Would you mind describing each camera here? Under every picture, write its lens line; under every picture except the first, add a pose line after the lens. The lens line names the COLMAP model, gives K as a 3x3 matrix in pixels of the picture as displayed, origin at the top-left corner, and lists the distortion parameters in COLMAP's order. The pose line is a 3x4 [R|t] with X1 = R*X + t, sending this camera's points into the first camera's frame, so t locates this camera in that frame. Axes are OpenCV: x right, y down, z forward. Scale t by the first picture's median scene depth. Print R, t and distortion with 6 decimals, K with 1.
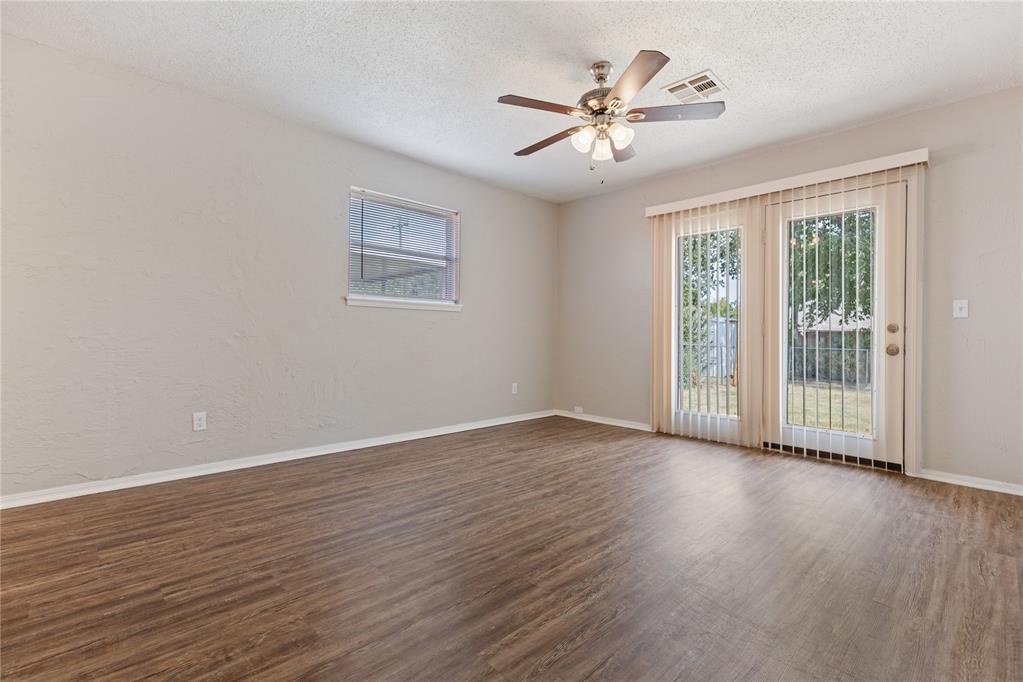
lens RADIAL K [[462.8, 0, 502.0], [0, 462.8, 334.6], [0, 0, 1]] dist [0.006926, -0.000404]
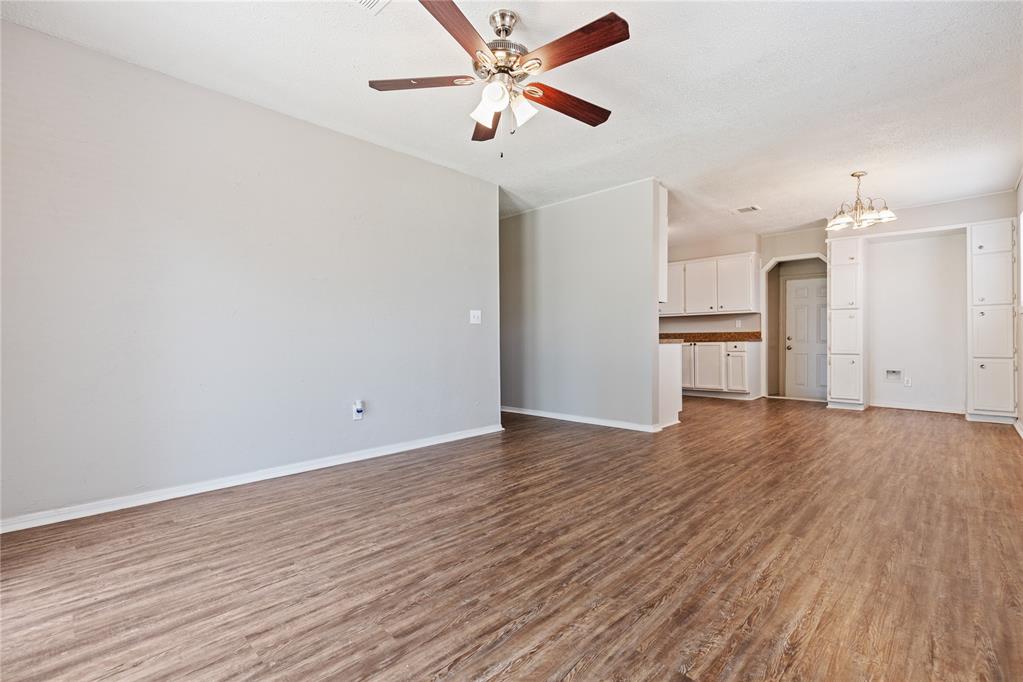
lens RADIAL K [[462.8, 0, 513.0], [0, 462.8, 339.0], [0, 0, 1]] dist [0.006926, -0.000404]
pose [[-0.998277, -0.006762, -0.058285, 0.280566], [-0.006552, 0.999971, -0.003803, 0.010172], [0.058309, -0.003414, -0.998293, 2.138935]]
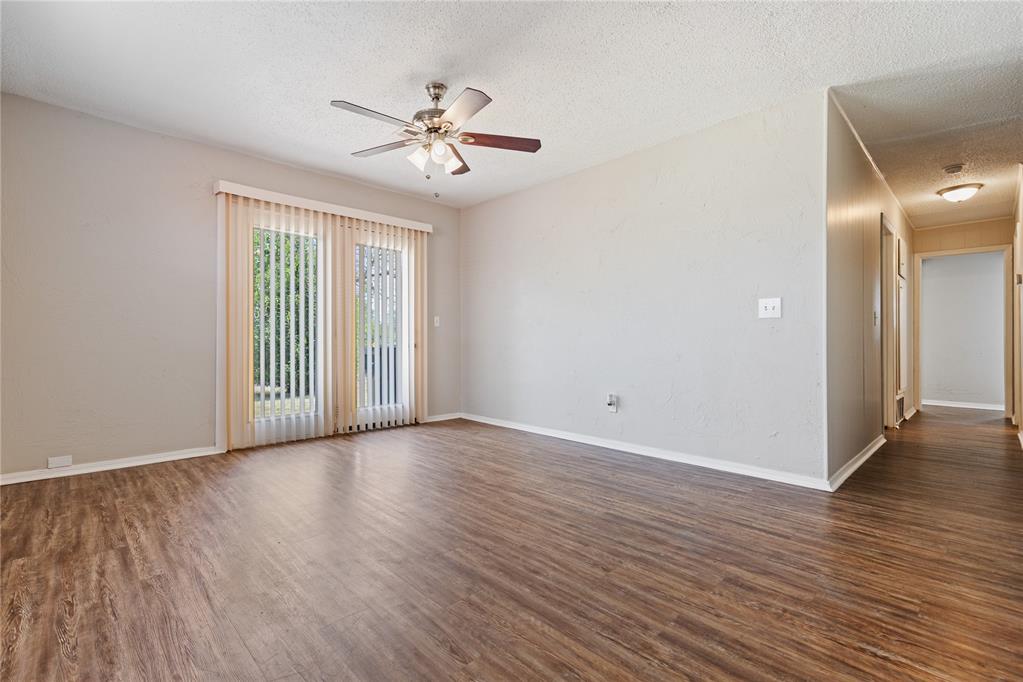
lens RADIAL K [[462.8, 0, 506.2], [0, 462.8, 340.6], [0, 0, 1]] dist [0.006926, -0.000404]
pose [[-0.014164, -0.010119, 0.999848, -1.002425], [-0.004350, 0.999940, 0.010058, -0.003613], [-0.999890, -0.004207, -0.014207, 0.985849]]
